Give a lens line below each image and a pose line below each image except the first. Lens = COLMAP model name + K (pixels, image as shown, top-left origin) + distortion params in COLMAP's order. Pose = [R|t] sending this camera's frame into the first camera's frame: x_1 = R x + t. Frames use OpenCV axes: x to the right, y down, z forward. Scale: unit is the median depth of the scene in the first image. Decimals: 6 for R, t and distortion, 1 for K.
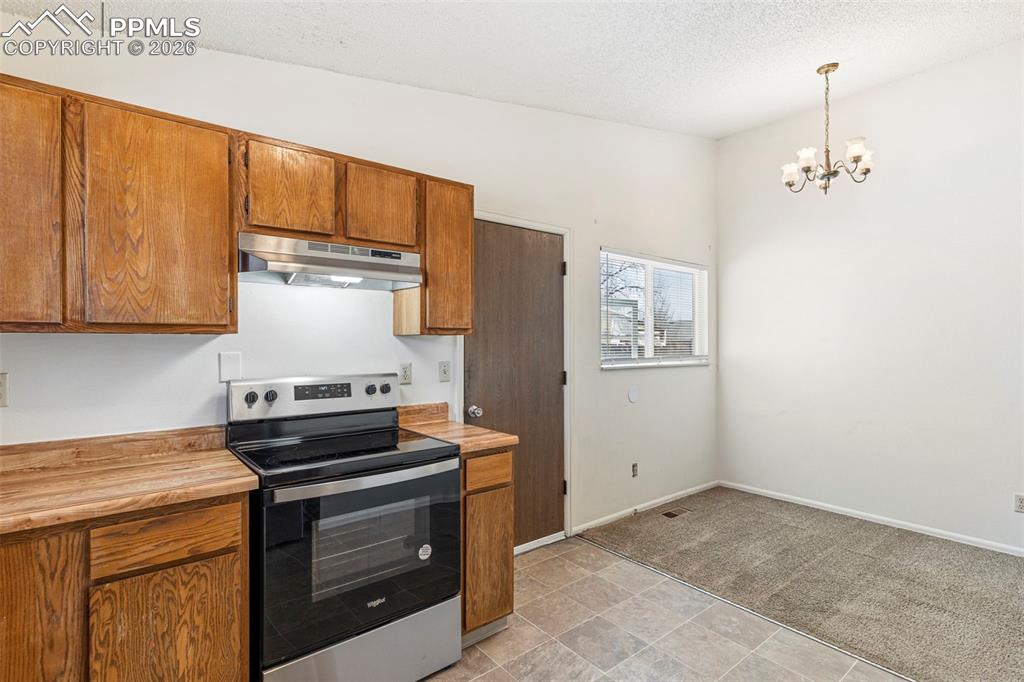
lens RADIAL K [[496.4, 0, 515.6], [0, 496.4, 343.7], [0, 0, 1]] dist [-0.003543, 0.002923]
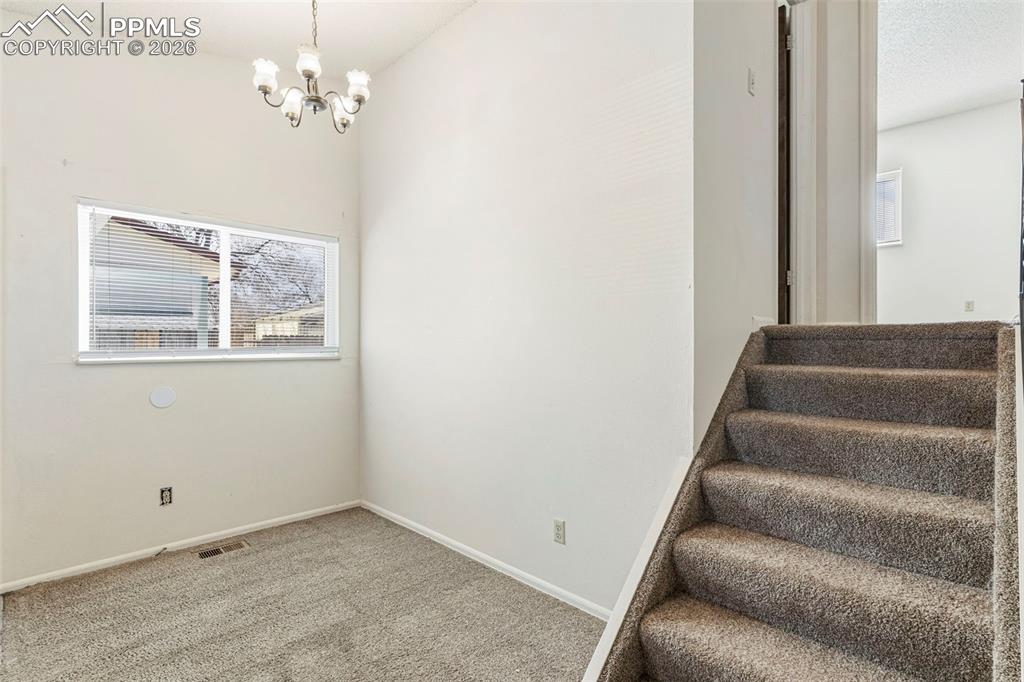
lens RADIAL K [[496.4, 0, 513.7], [0, 496.4, 340.8], [0, 0, 1]] dist [-0.003543, 0.002923]
pose [[0.993525, 0.000369, 0.113611, 0.634012], [0.000364, 0.999979, -0.006436, 0.020365], [-0.113611, 0.006436, 0.993504, 0.169889]]
